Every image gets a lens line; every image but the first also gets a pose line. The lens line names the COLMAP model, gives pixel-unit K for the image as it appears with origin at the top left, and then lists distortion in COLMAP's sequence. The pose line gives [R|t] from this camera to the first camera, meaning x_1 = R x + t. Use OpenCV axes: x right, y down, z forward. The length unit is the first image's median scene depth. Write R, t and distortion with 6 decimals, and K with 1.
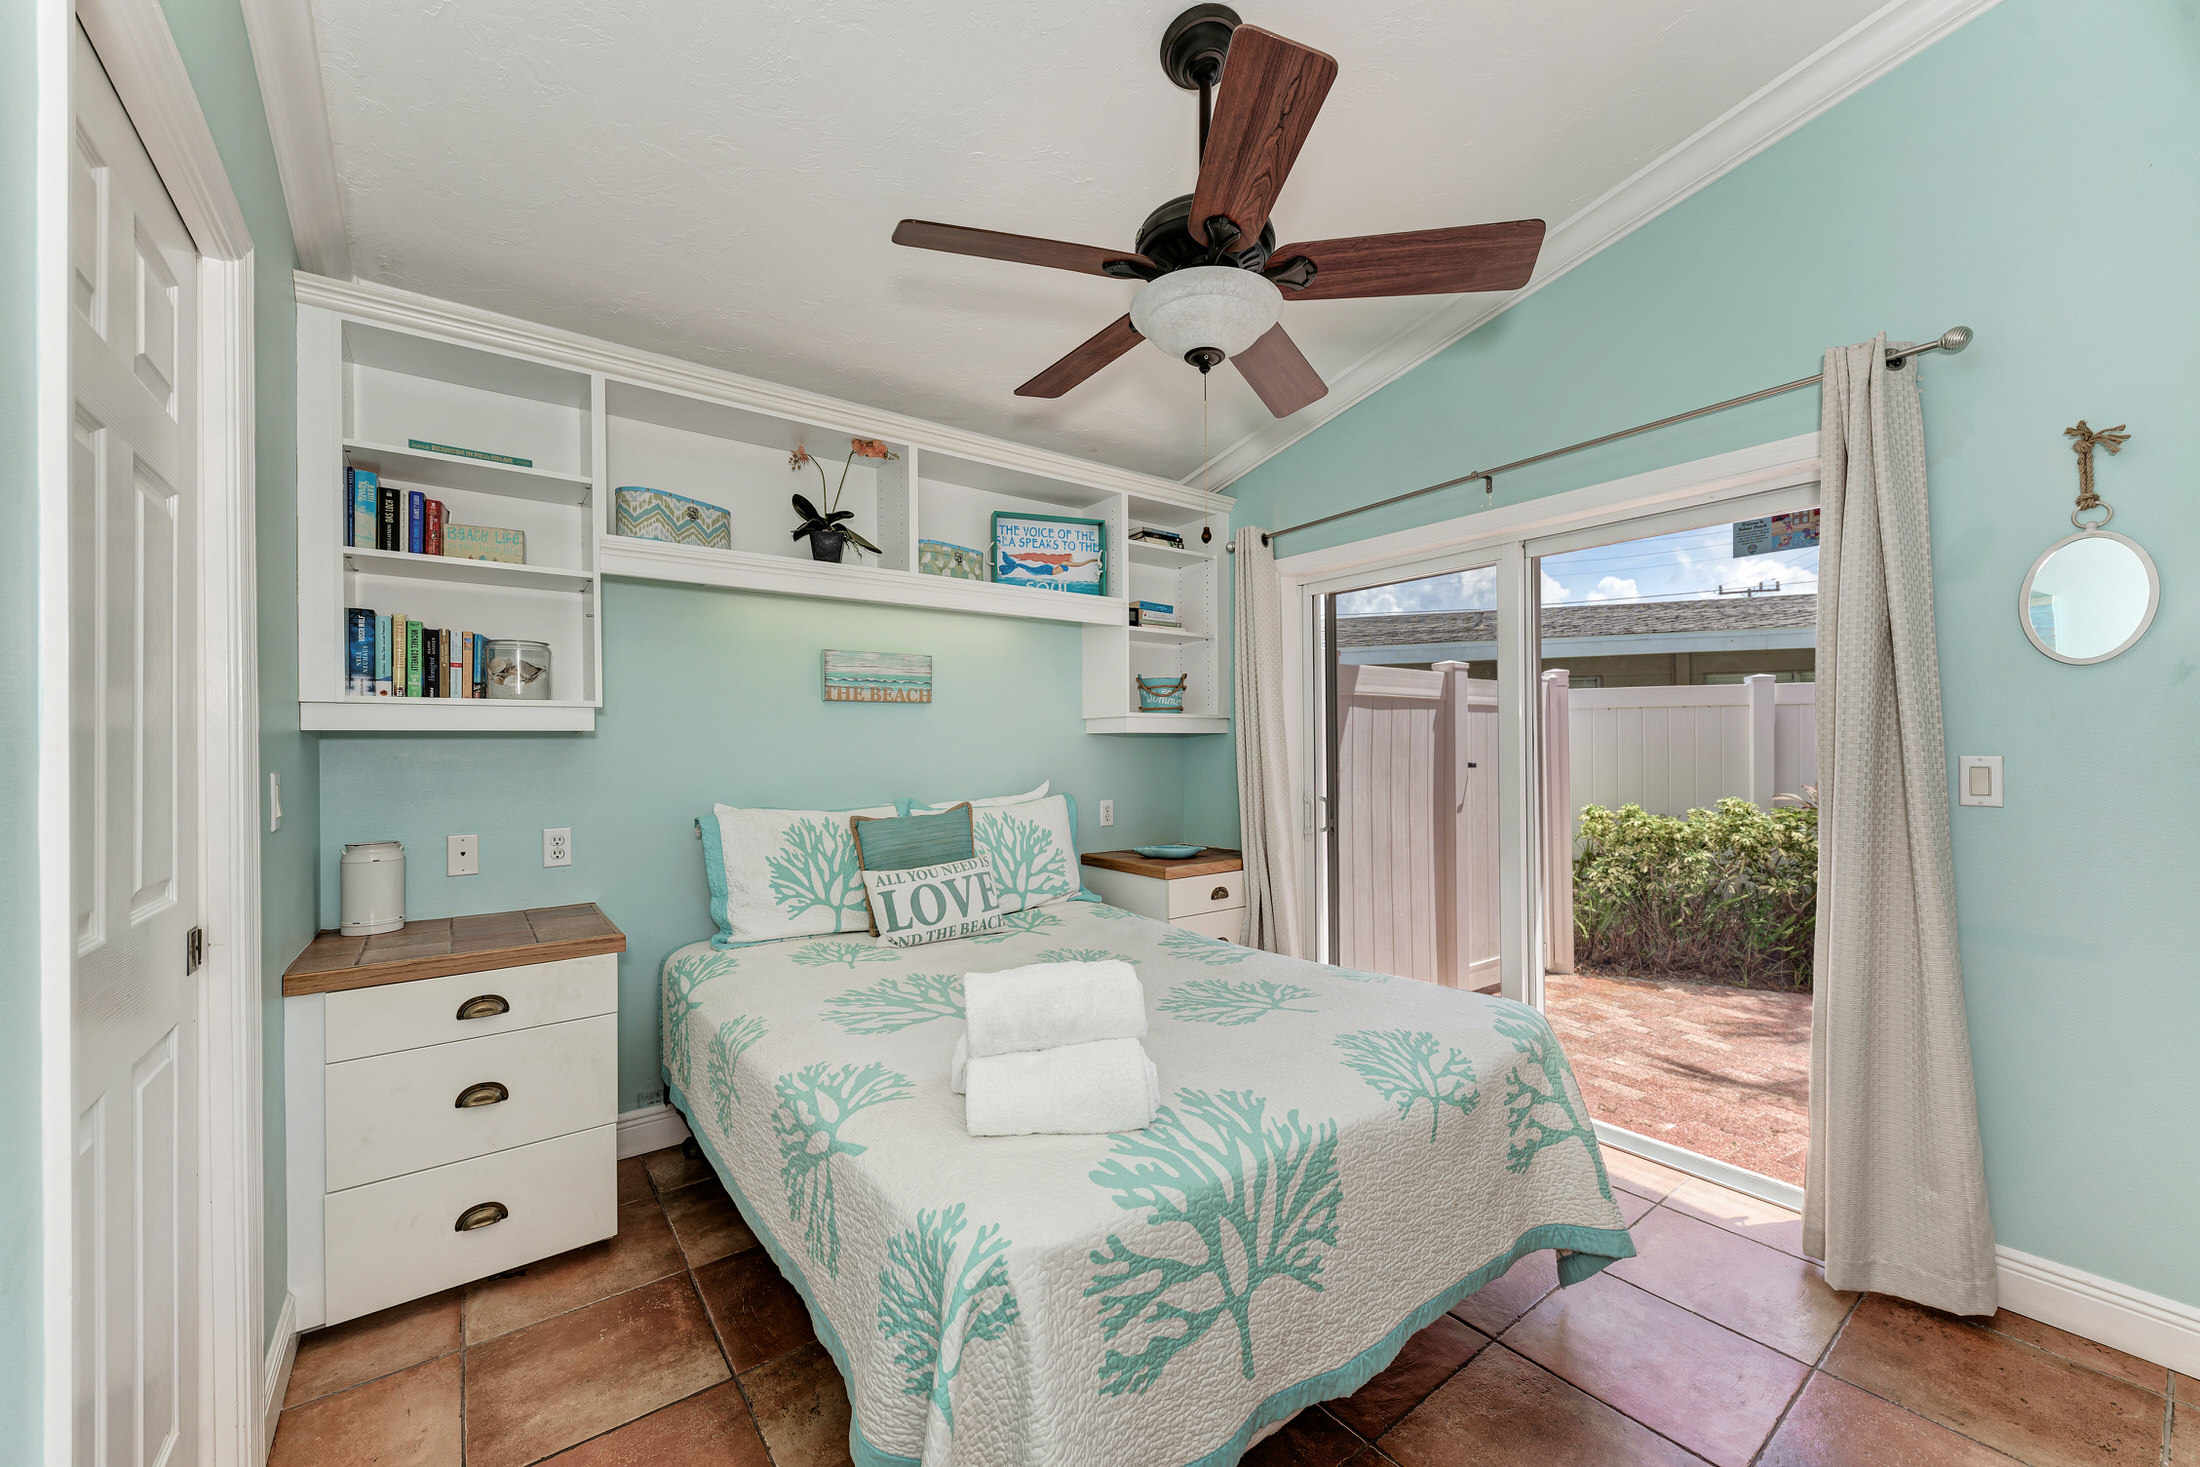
lens RADIAL K [[843.4, 0, 1103.1], [0, 843.4, 742.7], [0, 0, 1]] dist [0.016274, -0.006589]
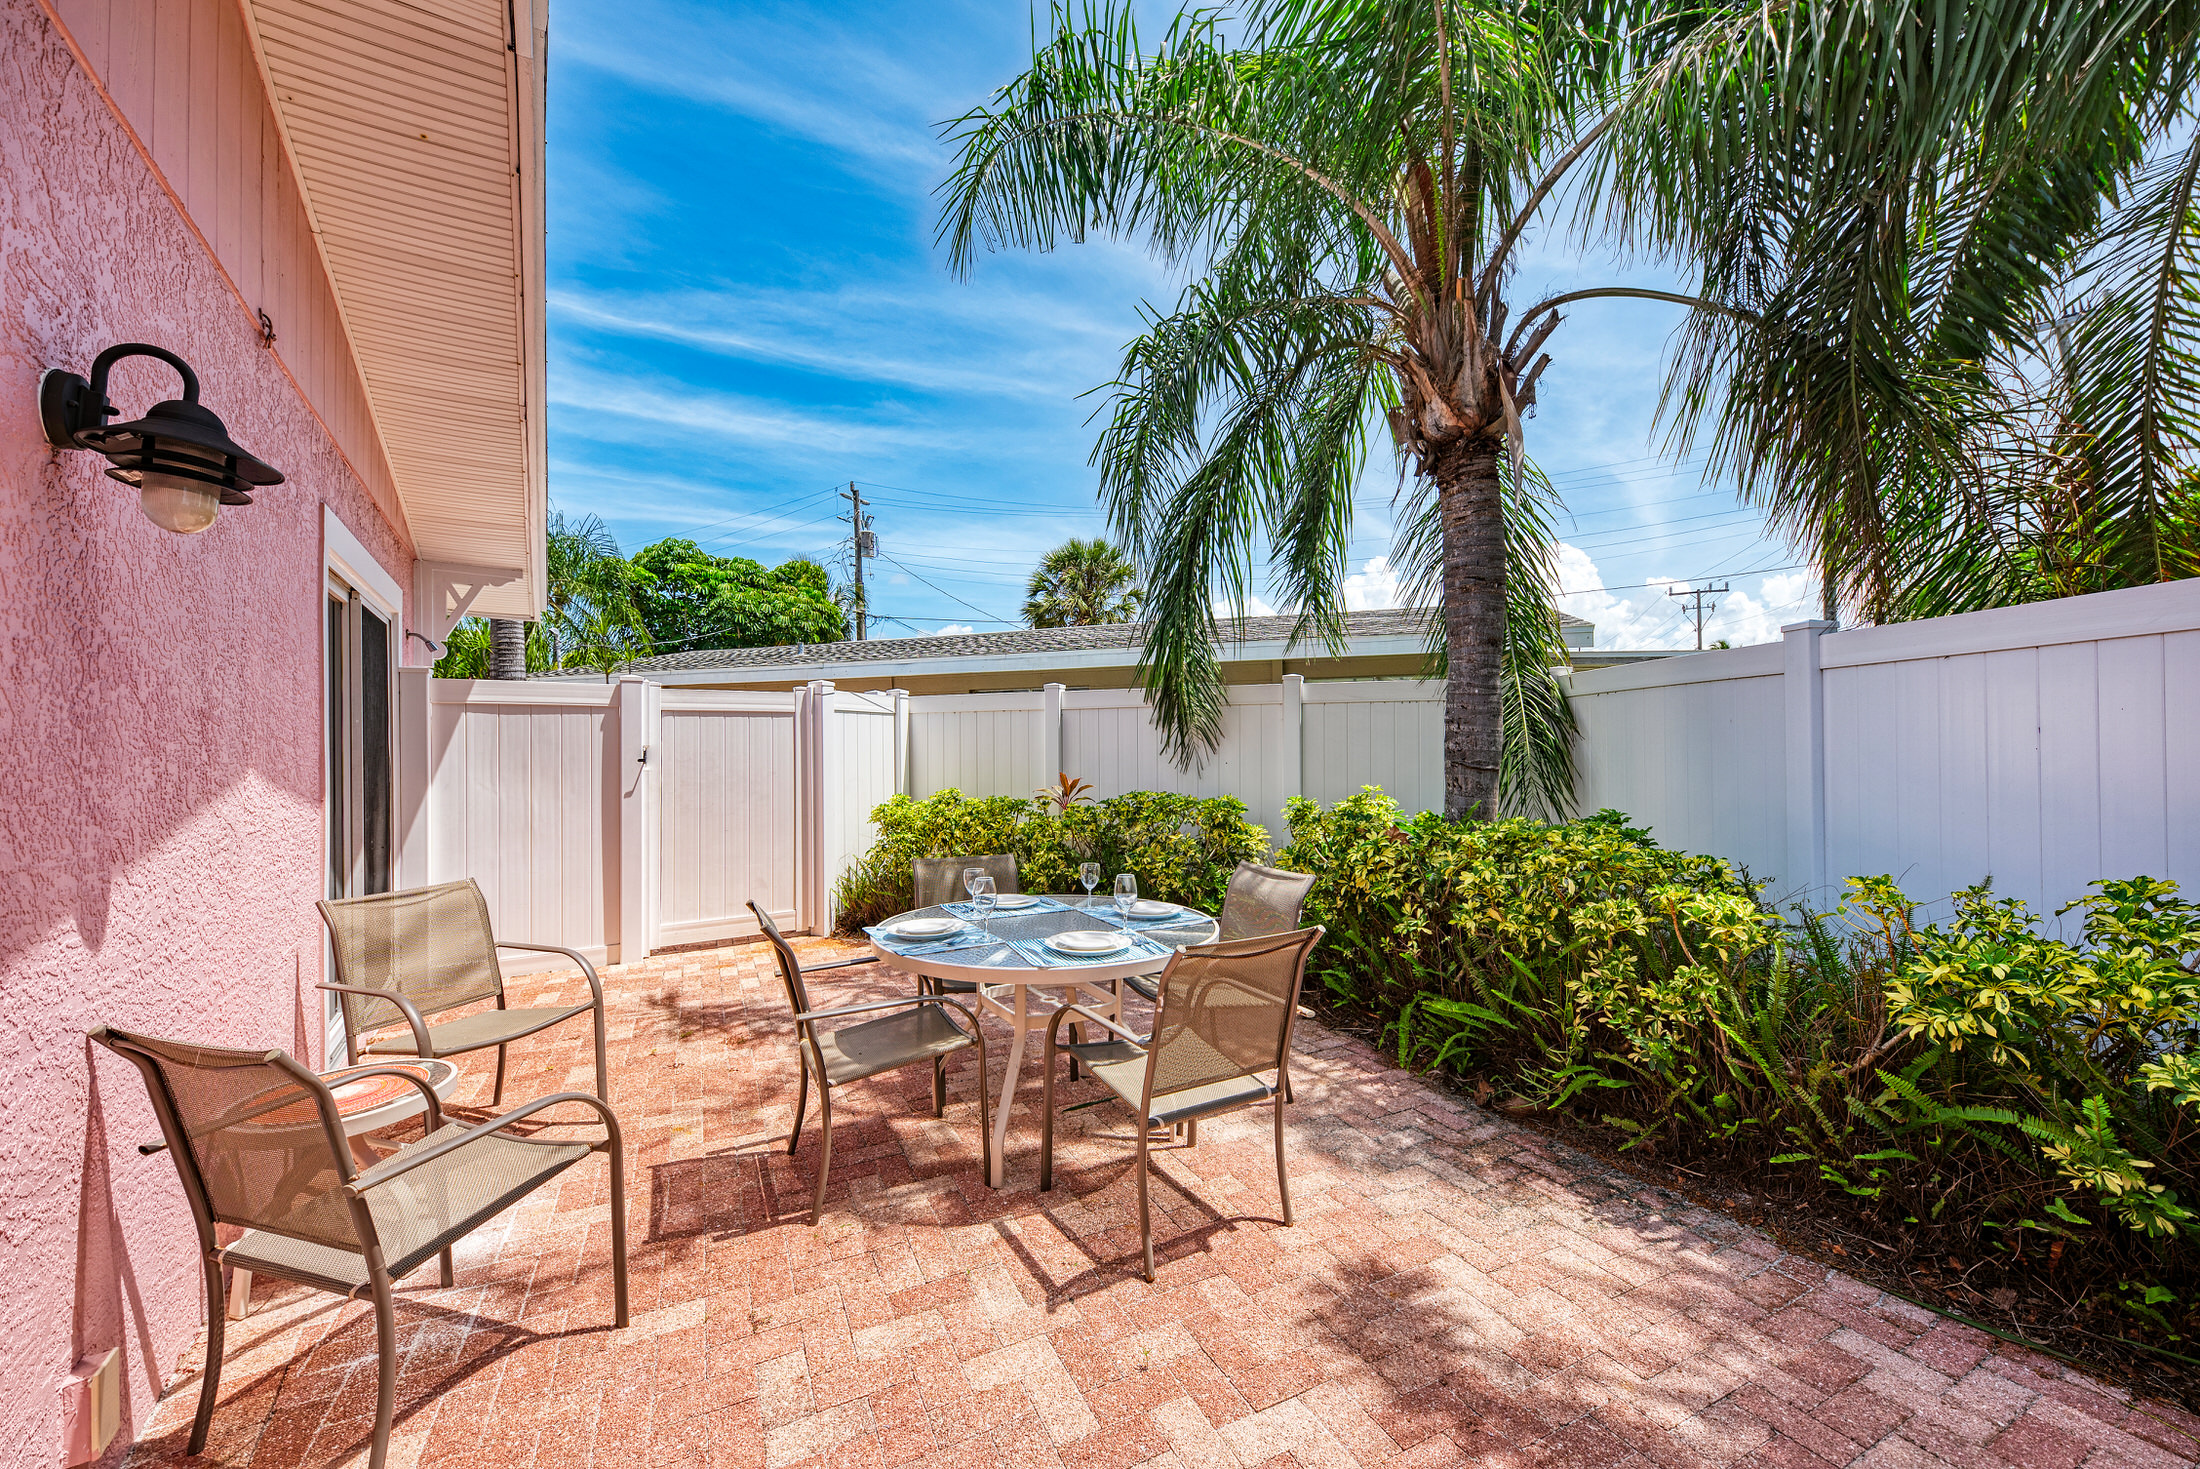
lens RADIAL K [[843.4, 0, 1103.1], [0, 843.4, 743.7], [0, 0, 1]] dist [0.016274, -0.006589]
pose [[0.994096, -0.000262, -0.108503, 1.265149], [0.000029, 0.999998, -0.002152, 0.006110], [0.108503, 0.002136, 0.994094, -0.162412]]
